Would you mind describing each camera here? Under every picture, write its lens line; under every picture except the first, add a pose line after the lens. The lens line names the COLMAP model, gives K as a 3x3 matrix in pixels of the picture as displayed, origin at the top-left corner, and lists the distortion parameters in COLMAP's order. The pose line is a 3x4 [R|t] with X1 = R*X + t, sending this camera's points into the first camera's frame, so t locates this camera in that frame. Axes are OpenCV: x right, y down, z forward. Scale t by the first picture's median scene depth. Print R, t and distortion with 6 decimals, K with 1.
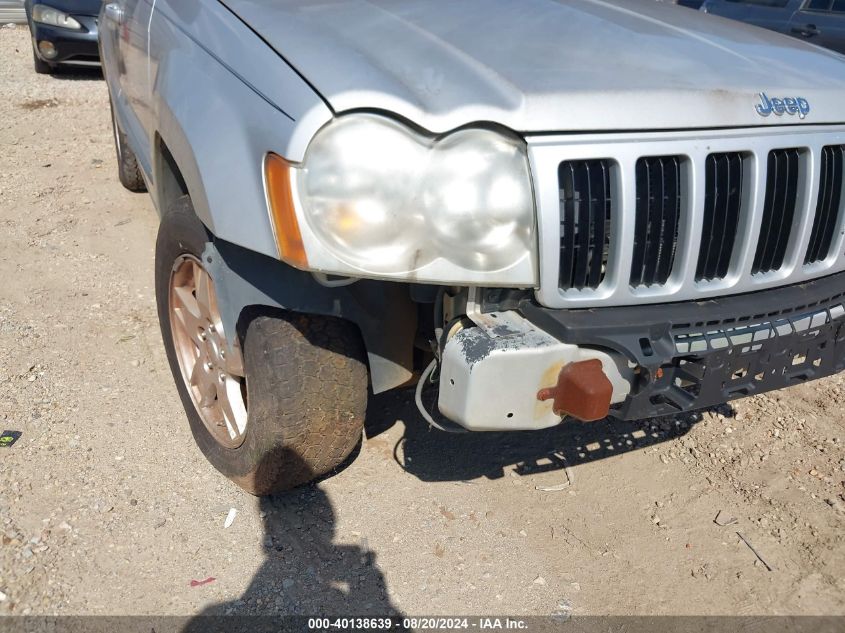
lens RADIAL K [[608.4, 0, 425.9], [0, 608.4, 335.5], [0, 0, 1]] dist [0.056828, -0.112334]
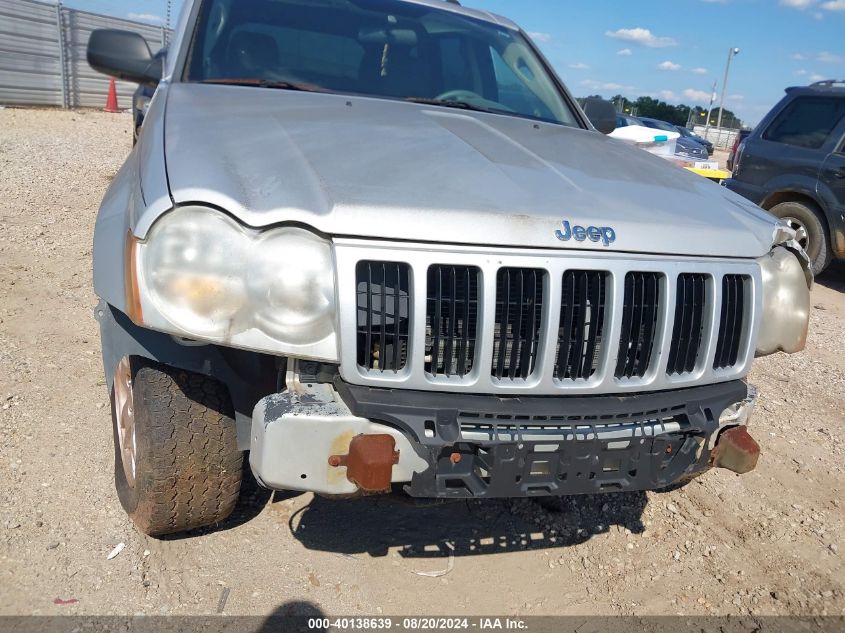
lens RADIAL K [[608.4, 0, 425.9], [0, 608.4, 335.5], [0, 0, 1]] dist [0.056828, -0.112334]
pose [[0.987854, 0.112340, -0.107356, 0.365876], [-0.127487, 0.980945, -0.146607, 0.011979], [0.088840, 0.158513, 0.983352, -0.096014]]
